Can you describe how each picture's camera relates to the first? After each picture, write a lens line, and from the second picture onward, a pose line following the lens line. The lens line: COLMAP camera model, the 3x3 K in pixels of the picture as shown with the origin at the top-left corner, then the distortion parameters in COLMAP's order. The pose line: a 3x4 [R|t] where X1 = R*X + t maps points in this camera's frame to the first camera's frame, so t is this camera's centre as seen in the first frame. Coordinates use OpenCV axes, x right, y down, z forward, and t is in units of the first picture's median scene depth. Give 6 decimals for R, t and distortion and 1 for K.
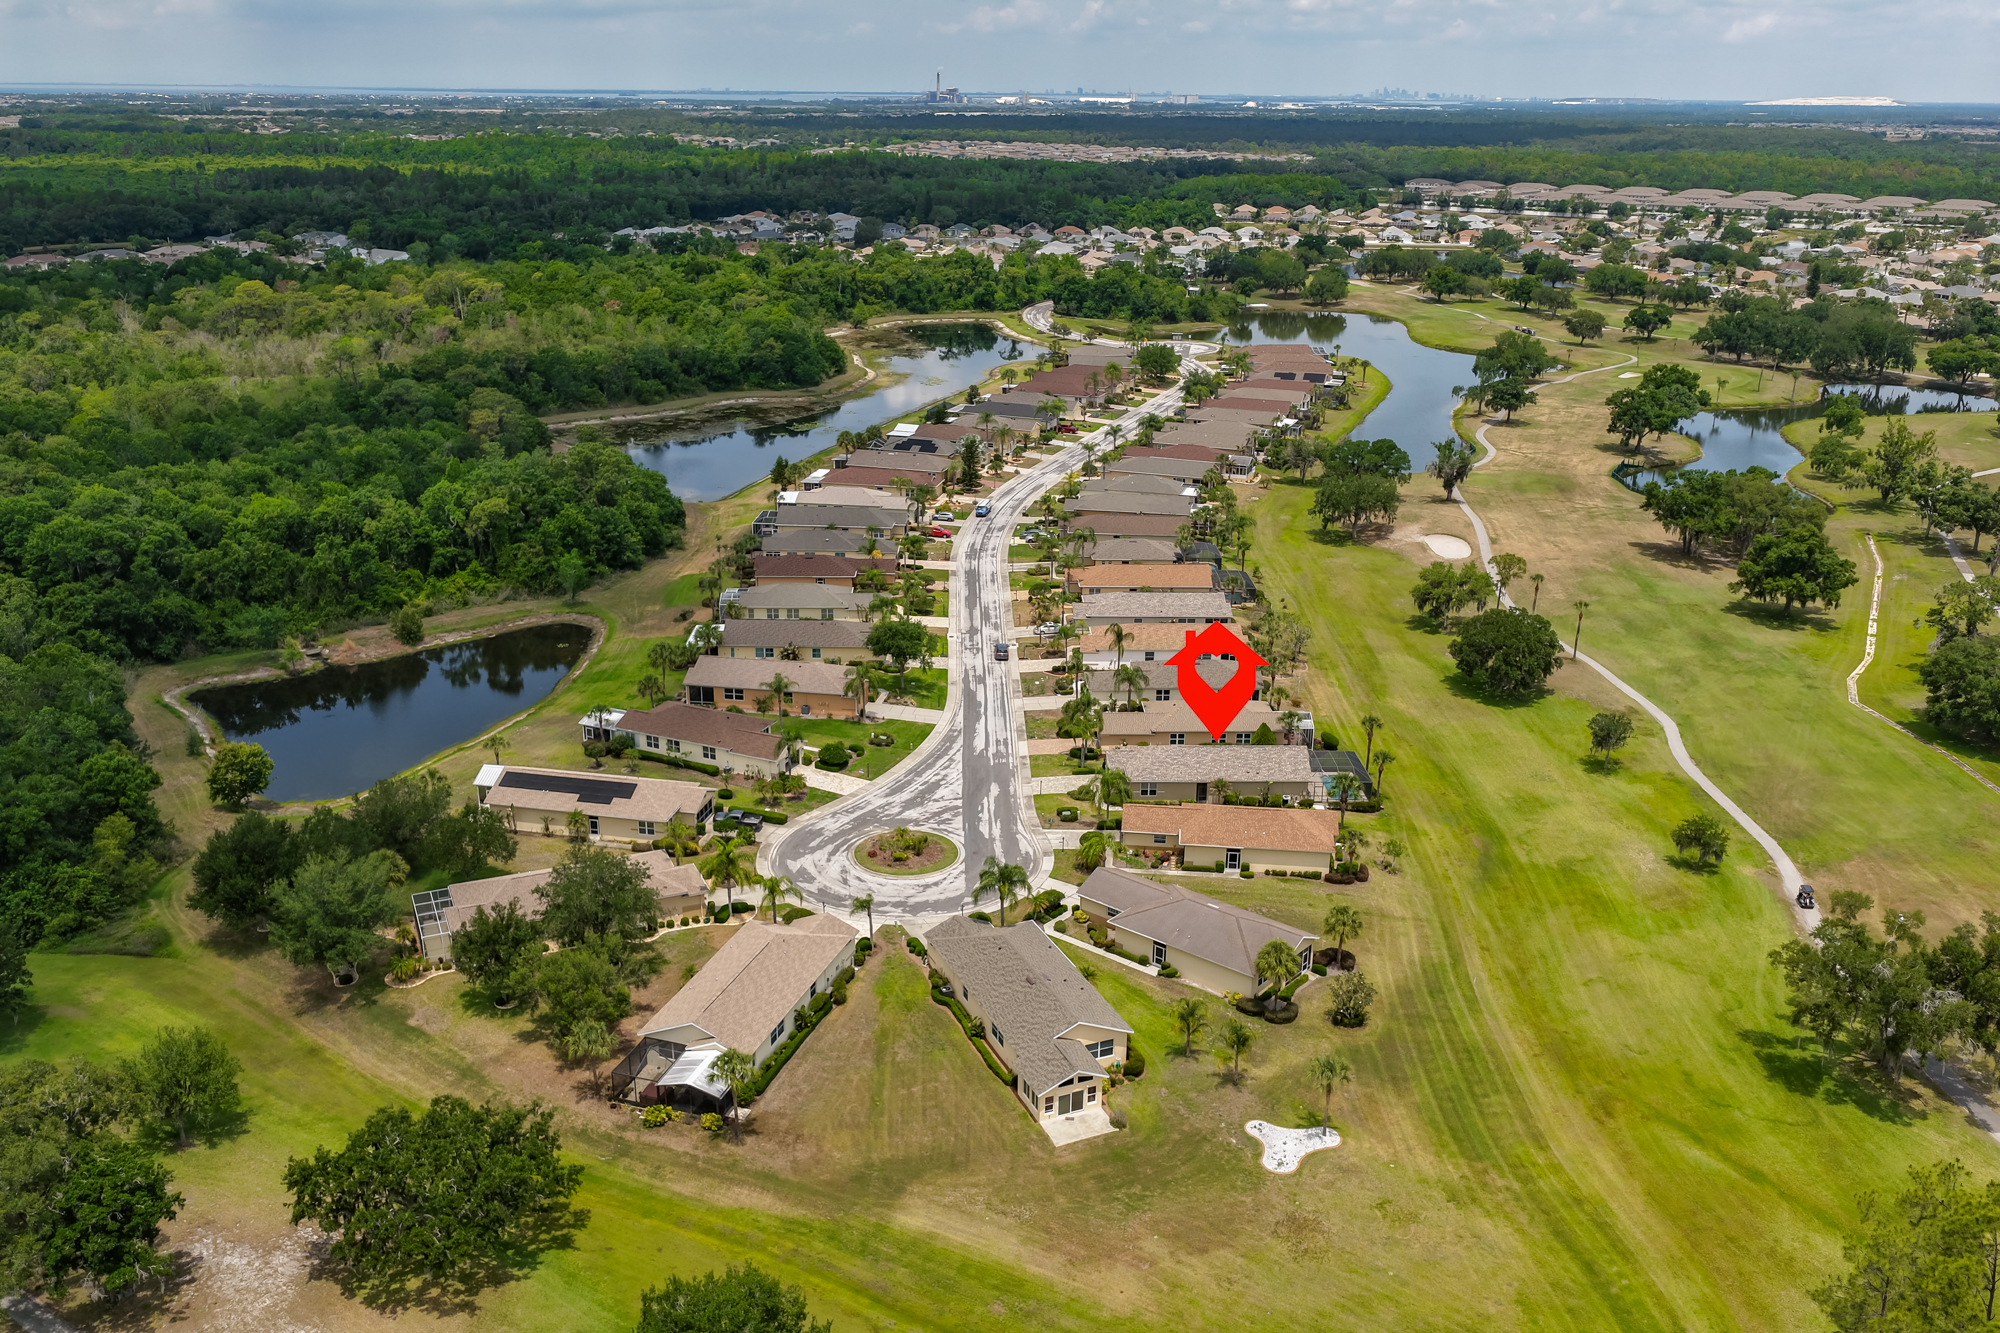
lens RADIAL K [[1661.0, 0, 1005.9], [0, 1661.0, 667.4], [0, 0, 1]] dist [-0.016854, 0.036846]
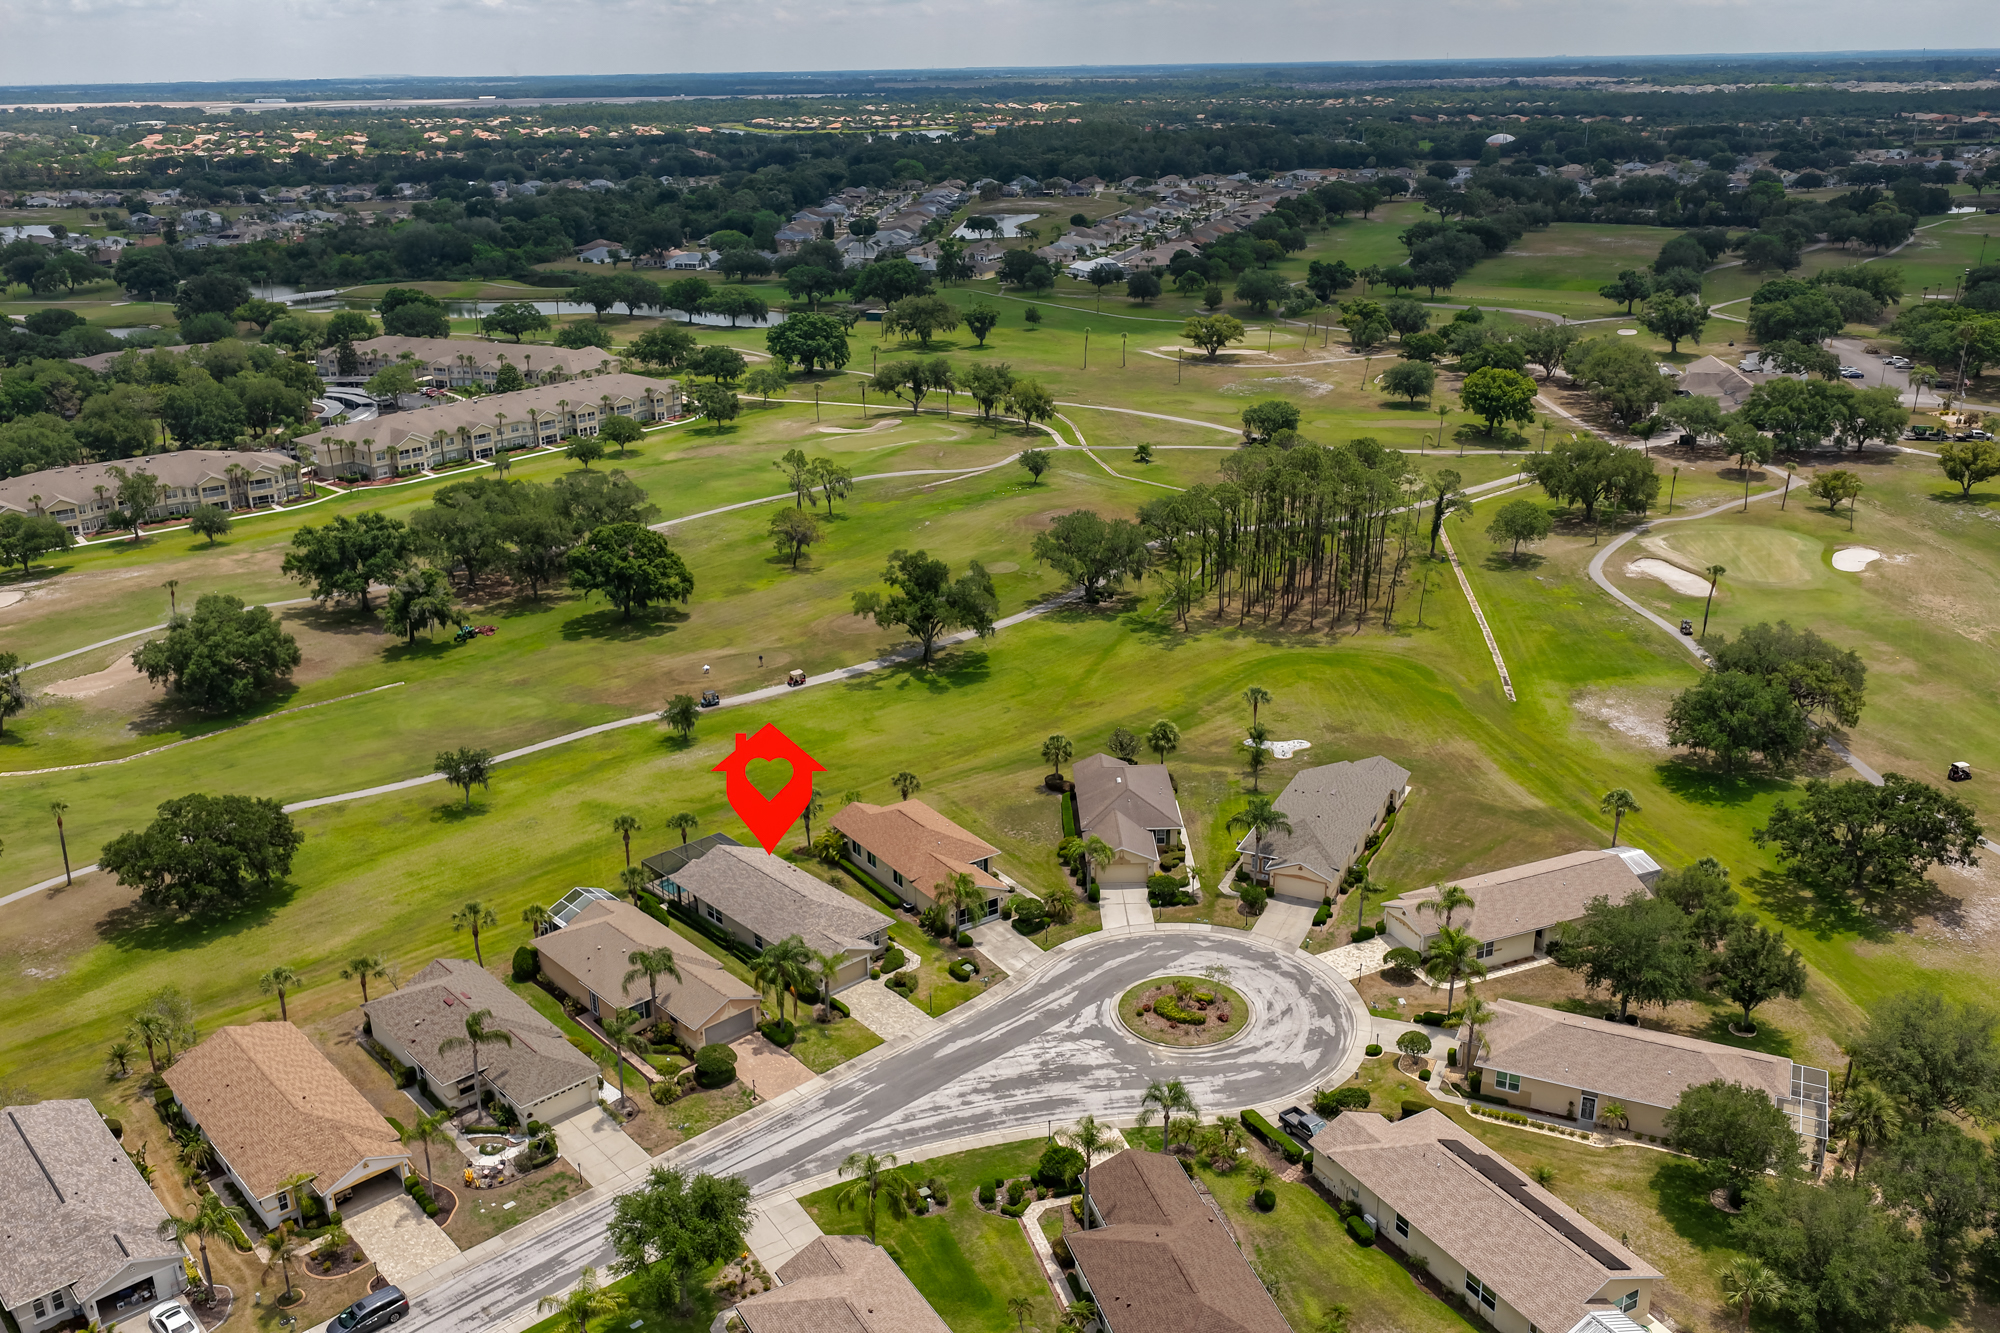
lens RADIAL K [[1661.0, 0, 1005.9], [0, 1661.0, 667.4], [0, 0, 1]] dist [-0.016854, 0.036846]
pose [[-0.654859, -0.255311, 0.711320, -0.533464], [0.260254, 0.807458, 0.529414, -0.470539], [-0.709527, 0.531815, -0.462325, 1.345454]]
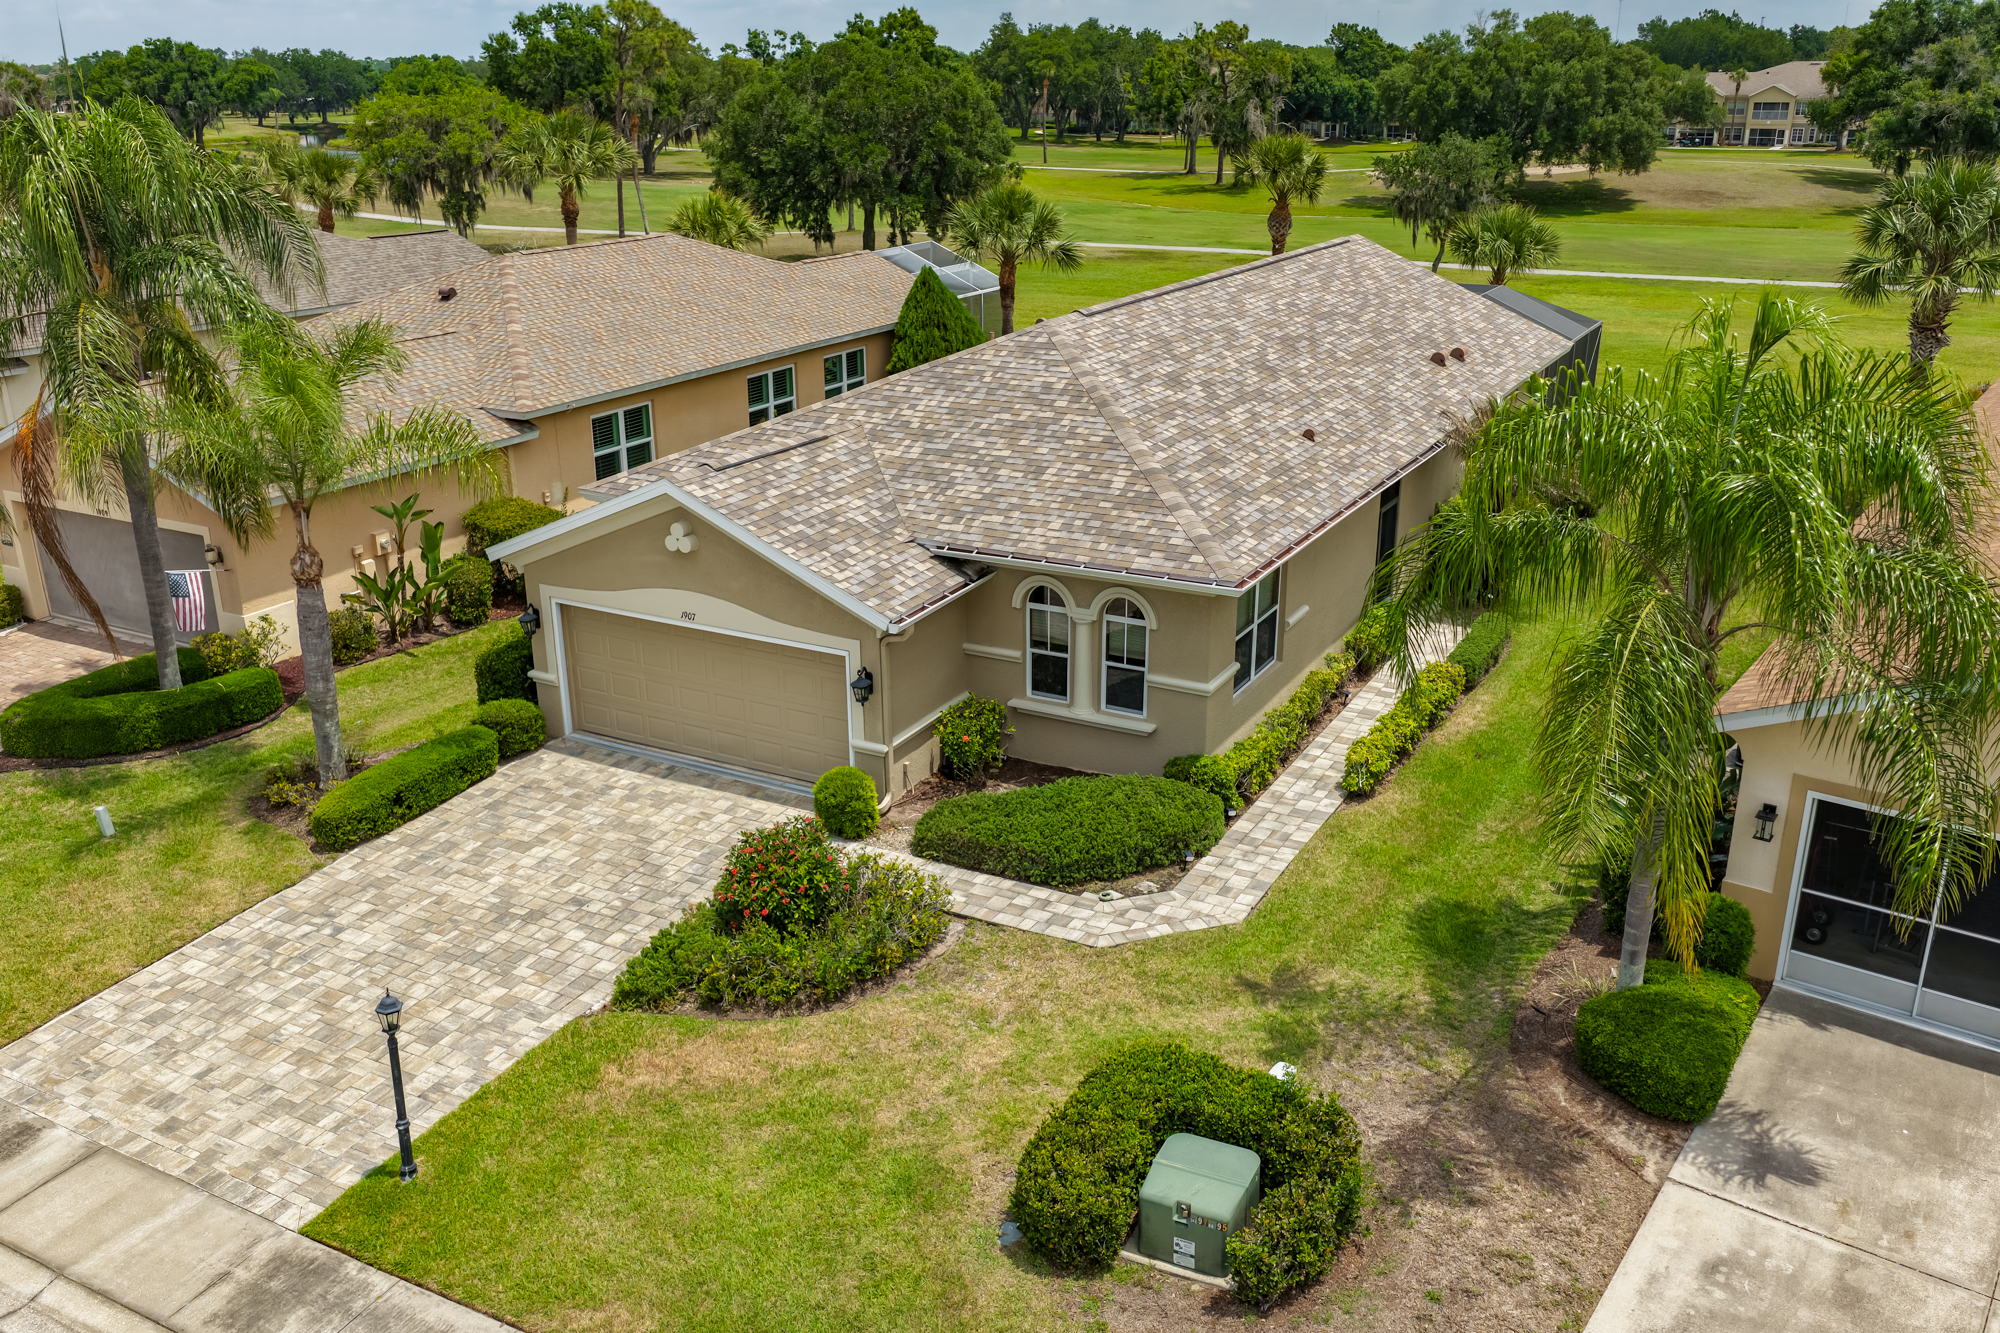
lens RADIAL K [[1661.0, 0, 1005.9], [0, 1661.0, 667.4], [0, 0, 1]] dist [-0.016854, 0.036846]
pose [[0.499957, -0.303446, 0.811149, -0.022485], [0.294712, 0.940321, 0.170121, 0.053645], [-0.814363, 0.154002, 0.559550, 1.011426]]
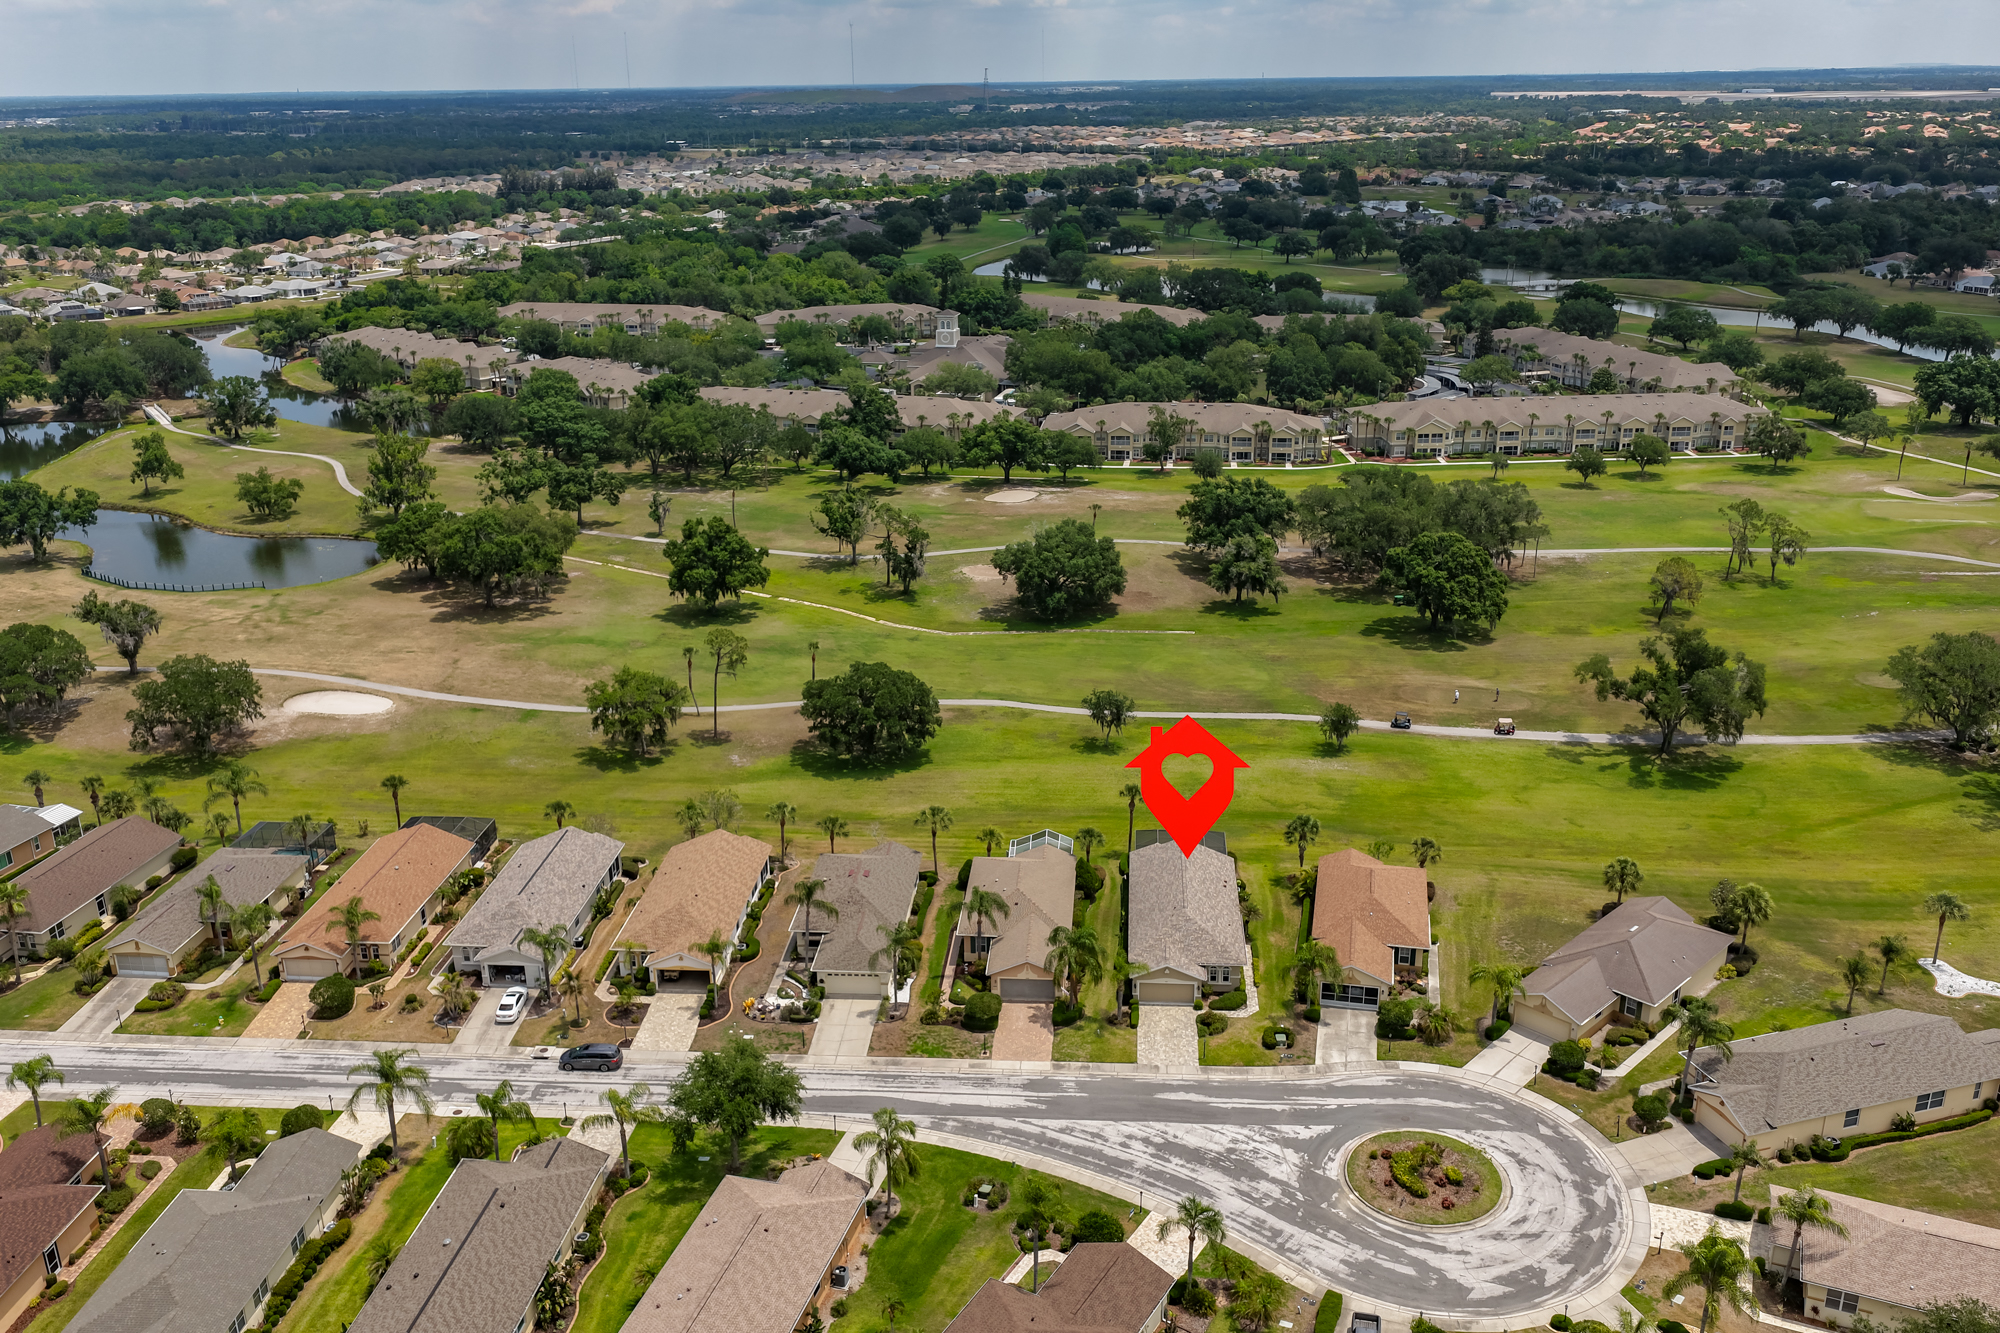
lens RADIAL K [[1661.0, 0, 1005.9], [0, 1661.0, 667.4], [0, 0, 1]] dist [-0.016854, 0.036846]
pose [[0.102444, -0.341940, 0.934121, -0.651361], [0.341271, 0.894149, 0.289881, -0.338083], [-0.934366, 0.289092, 0.208294, 0.958426]]
